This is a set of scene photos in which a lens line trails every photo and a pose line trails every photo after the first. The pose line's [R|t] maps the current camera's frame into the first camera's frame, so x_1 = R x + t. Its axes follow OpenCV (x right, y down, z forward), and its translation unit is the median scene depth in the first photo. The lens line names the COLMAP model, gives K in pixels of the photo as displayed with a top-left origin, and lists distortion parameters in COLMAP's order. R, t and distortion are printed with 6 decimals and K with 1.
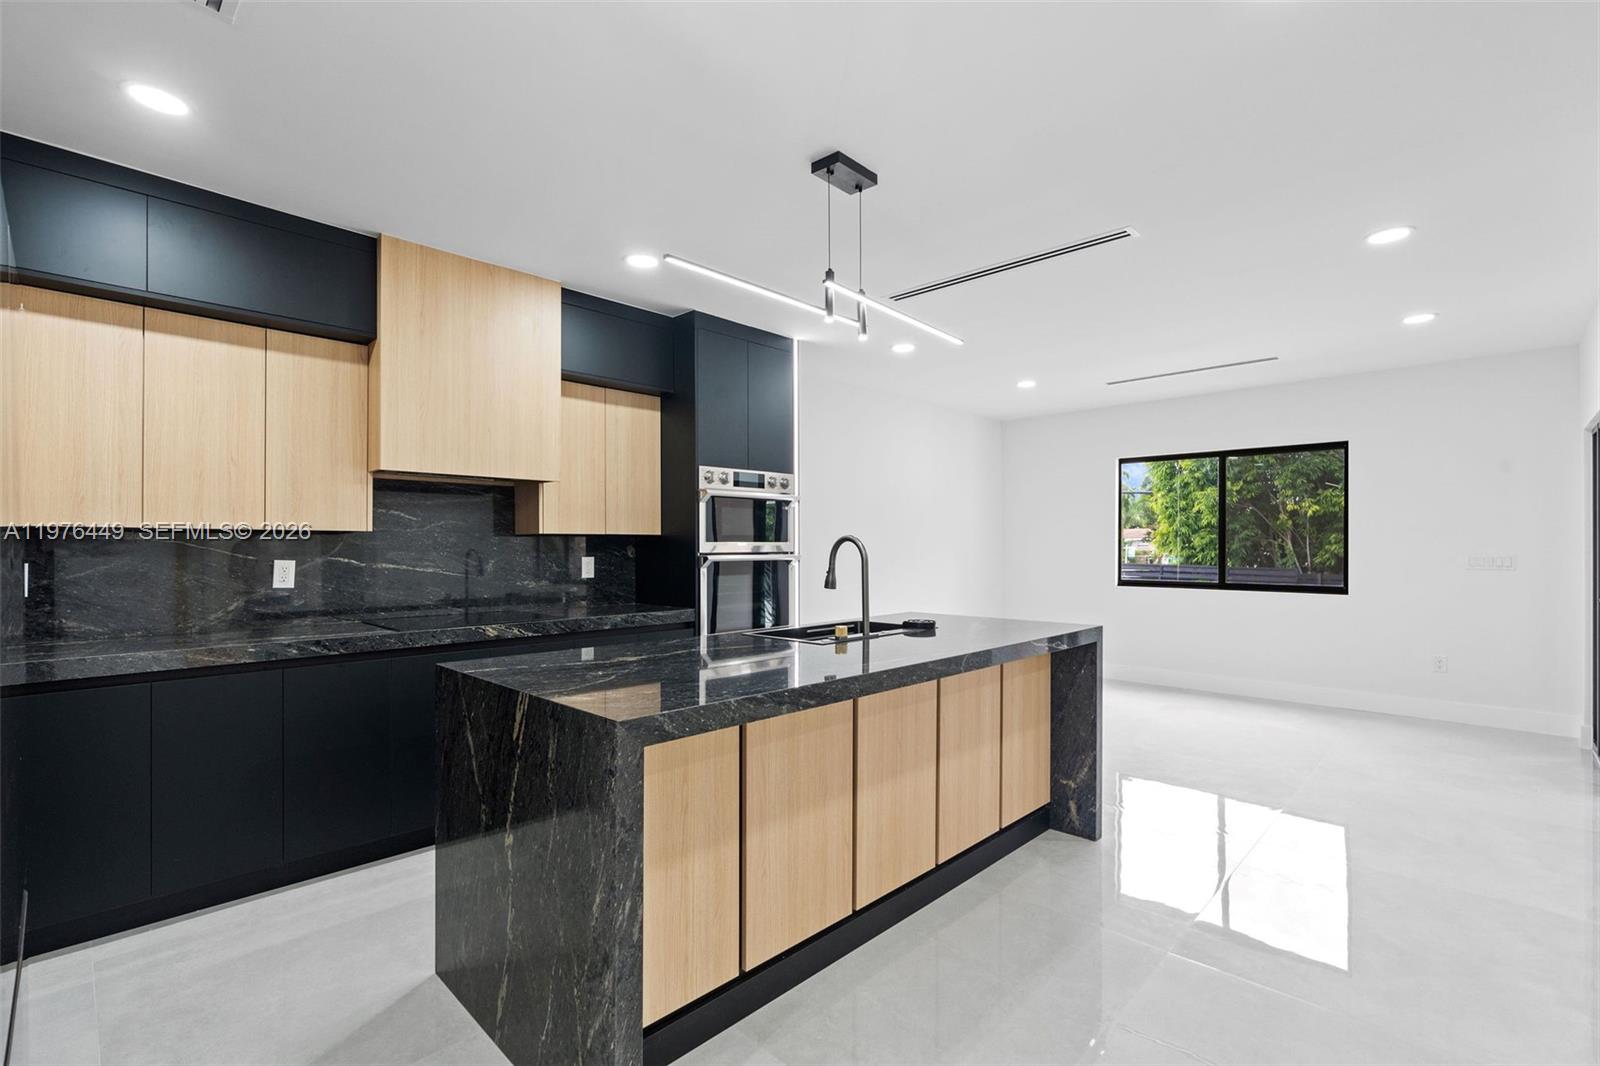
lens RADIAL K [[717.4, 0, 804.6], [0, 717.4, 543.0], [0, 0, 1]] dist [-0.011546, 0.002673]
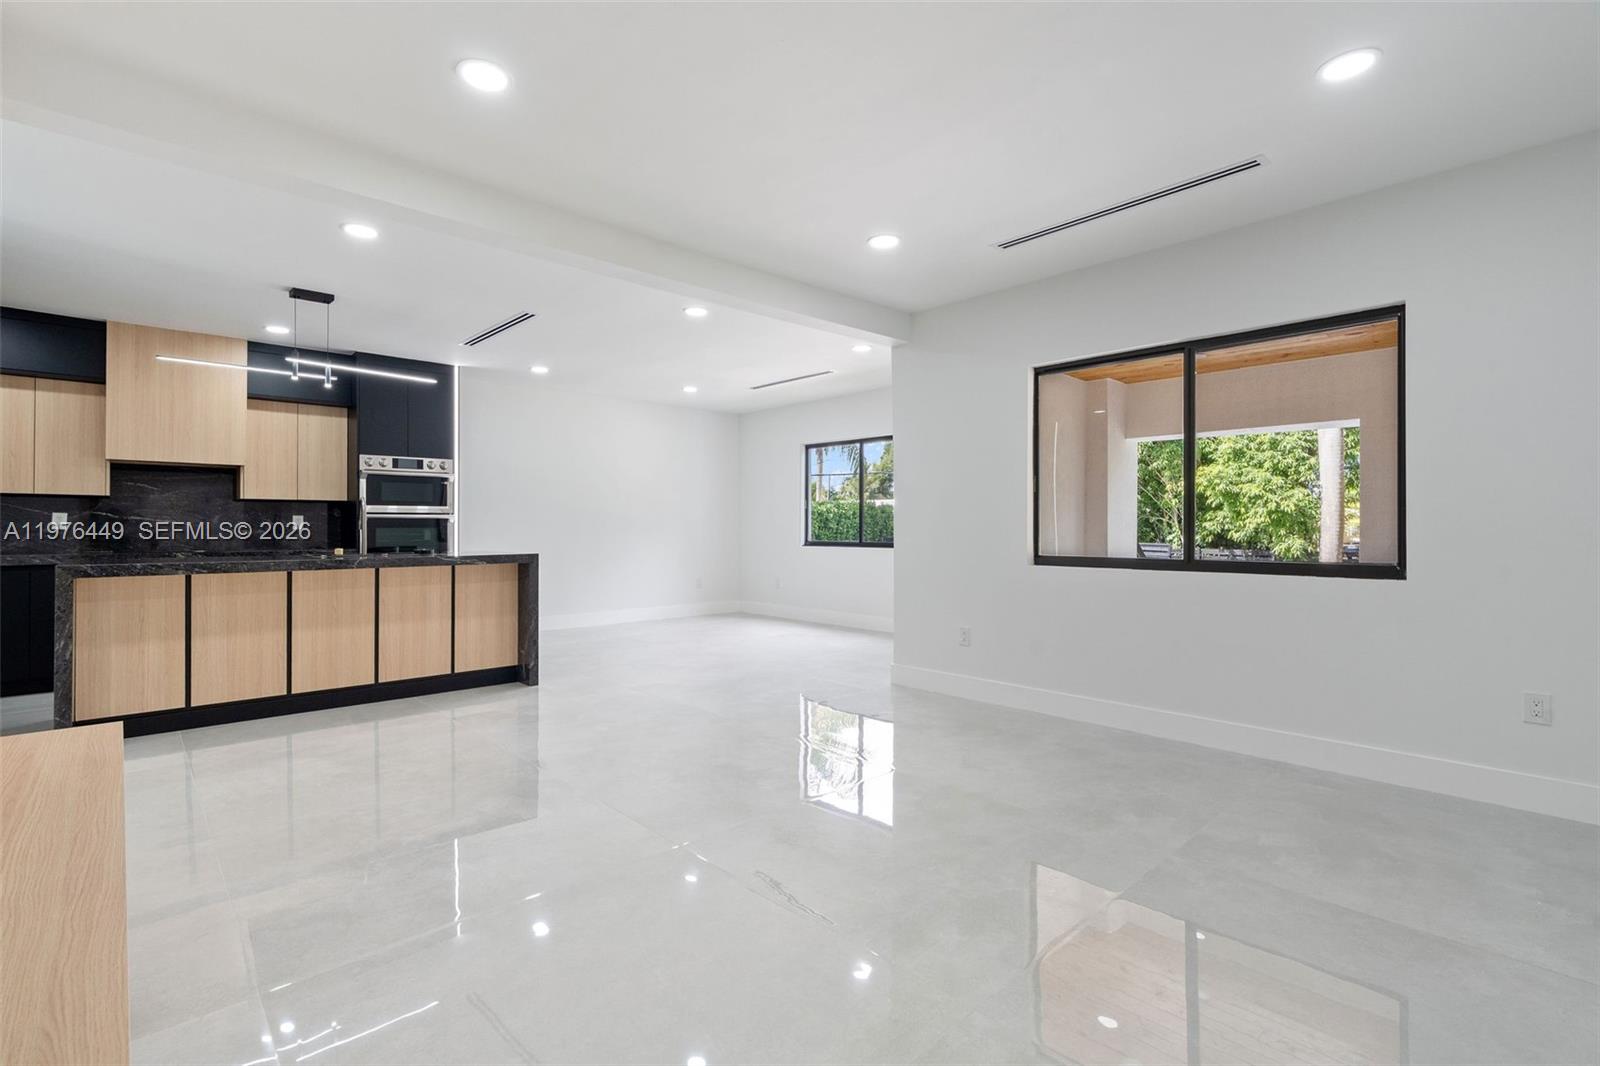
lens RADIAL K [[717.4, 0, 797.9], [0, 717.4, 522.8], [0, 0, 1]] dist [-0.011546, 0.002673]
pose [[0.998836, 0.003091, -0.048132, 0.903883], [-0.003164, 0.999994, -0.001448, 0.038161], [0.048128, 0.001599, 0.998840, -0.490447]]
